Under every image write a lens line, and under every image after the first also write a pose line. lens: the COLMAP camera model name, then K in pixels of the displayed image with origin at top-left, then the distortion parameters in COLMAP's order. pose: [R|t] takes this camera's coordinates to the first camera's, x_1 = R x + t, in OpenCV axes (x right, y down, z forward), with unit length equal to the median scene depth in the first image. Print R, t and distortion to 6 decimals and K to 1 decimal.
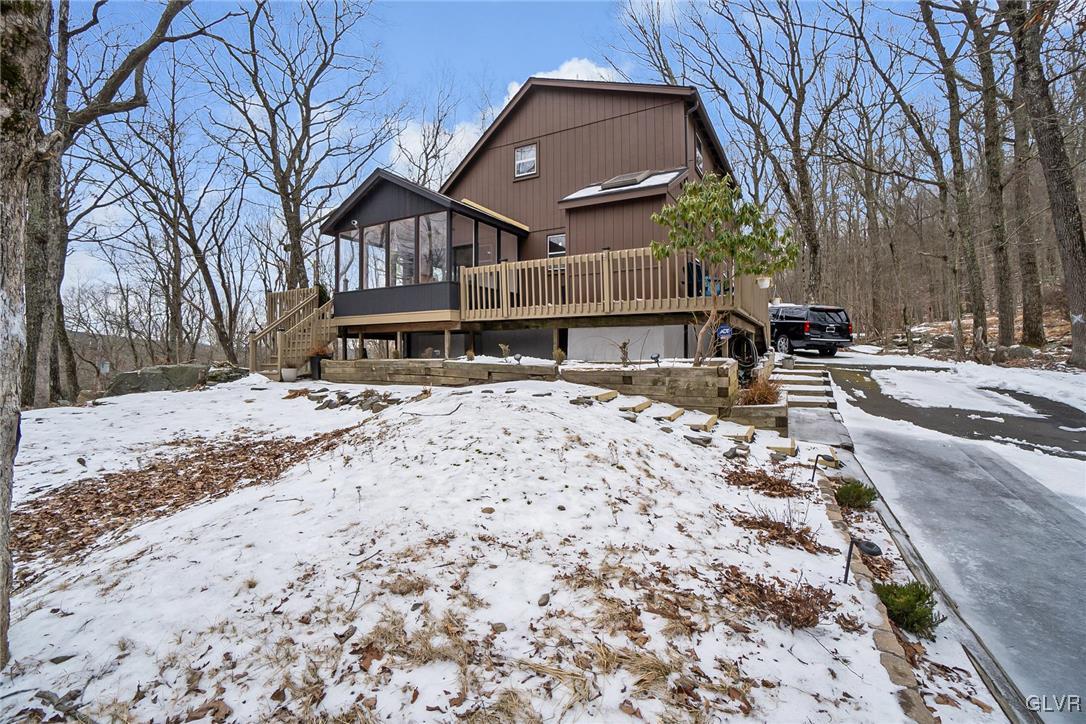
lens RADIAL K [[477.1, 0, 537.6], [0, 477.1, 355.7], [0, 0, 1]] dist [-0.030514, 0.000286]
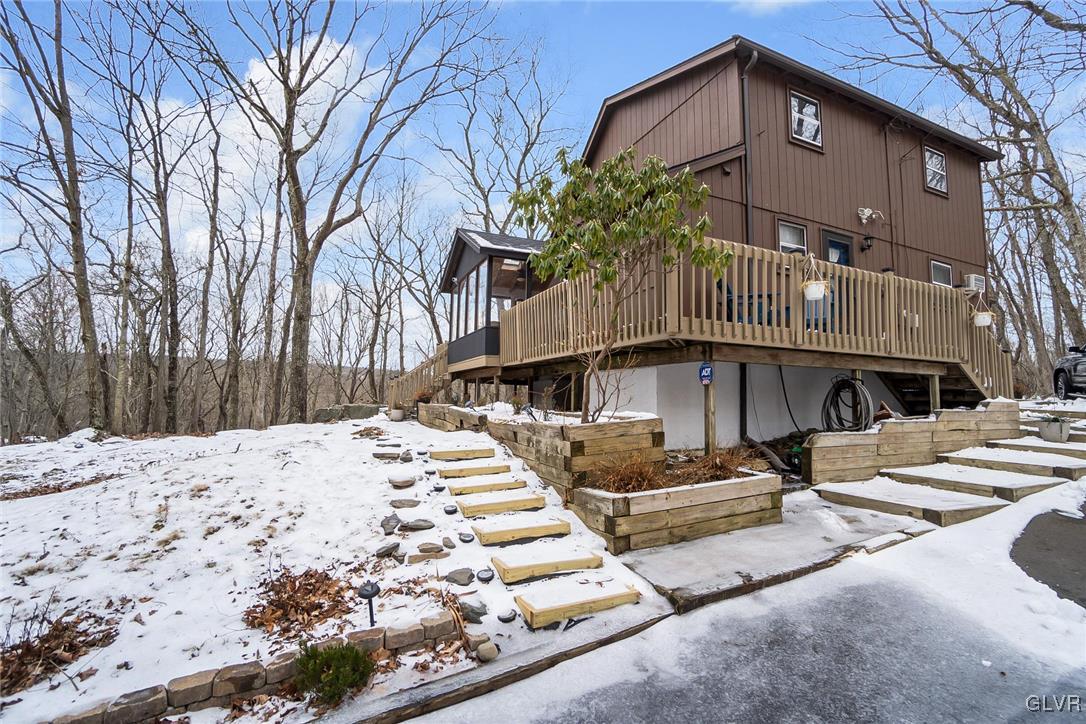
lens RADIAL K [[475.8, 0, 543.0], [0, 475.8, 362.0], [0, 0, 1]] dist [-0.024480, 0.000105]
pose [[0.799300, -0.027038, -0.600324, 0.502263], [-0.022930, 0.996887, -0.075429, -0.010453], [0.600495, 0.074056, 0.796192, 0.276993]]
